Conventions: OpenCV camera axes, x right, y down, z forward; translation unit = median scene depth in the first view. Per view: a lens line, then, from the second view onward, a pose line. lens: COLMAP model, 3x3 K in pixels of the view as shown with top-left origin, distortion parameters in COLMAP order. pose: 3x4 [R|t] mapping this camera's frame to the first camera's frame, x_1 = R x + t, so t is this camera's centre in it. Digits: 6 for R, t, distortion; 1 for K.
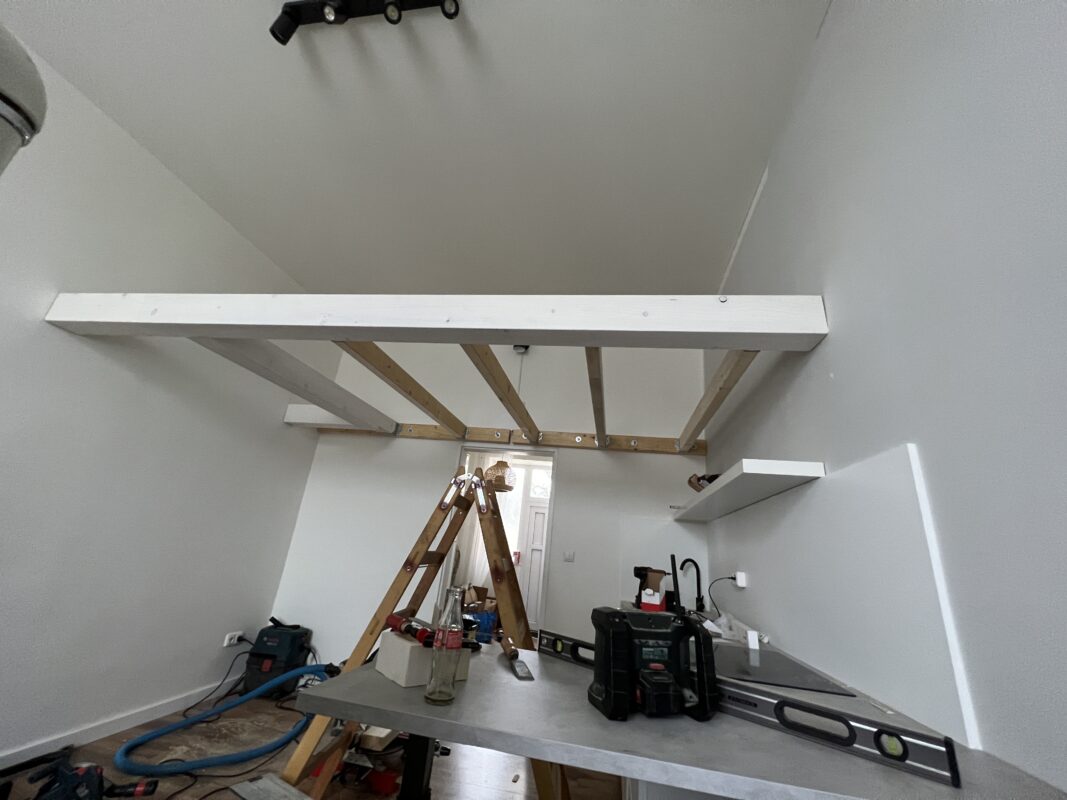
lens RADIAL K [[423.4, 0, 530.3], [0, 423.4, 398.3], [0, 0, 1]] dist [-0.001200, -0.000603]
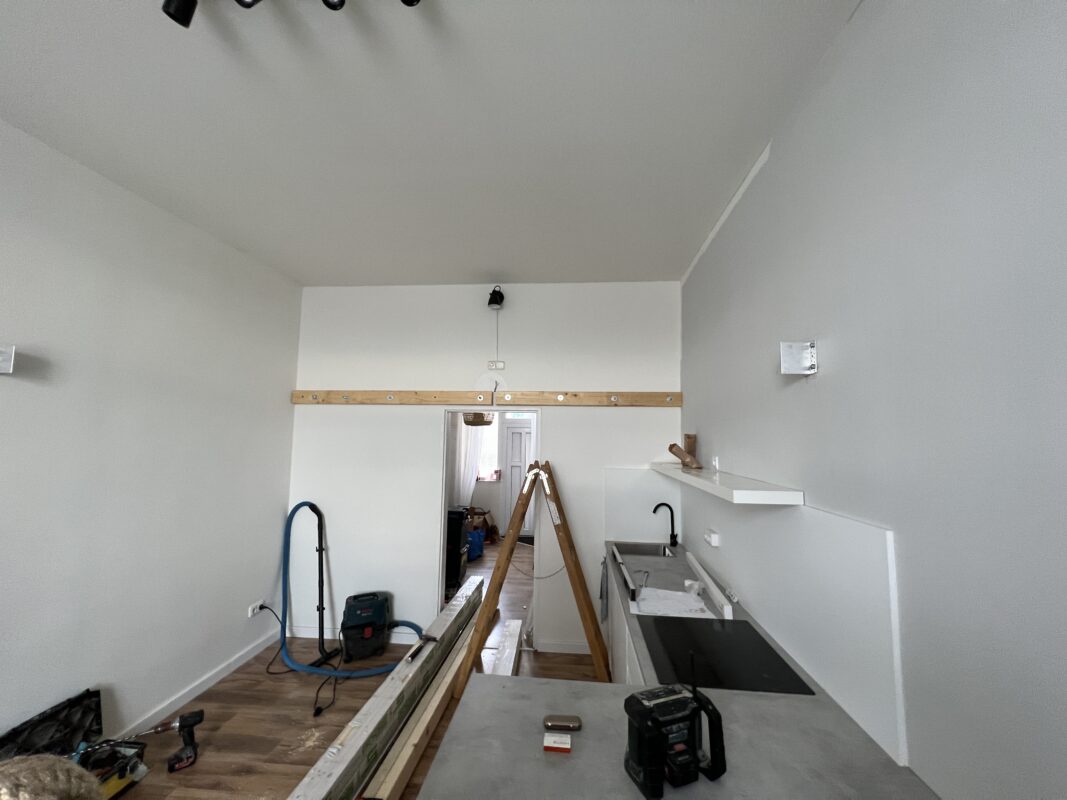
lens RADIAL K [[423.4, 0, 530.3], [0, 423.4, 398.3], [0, 0, 1]] dist [-0.001200, -0.000603]
pose [[0.994051, -0.076508, 0.077525, -0.067505], [0.053958, 0.964189, 0.259668, -0.300333], [-0.094615, -0.253940, 0.962581, 0.038240]]
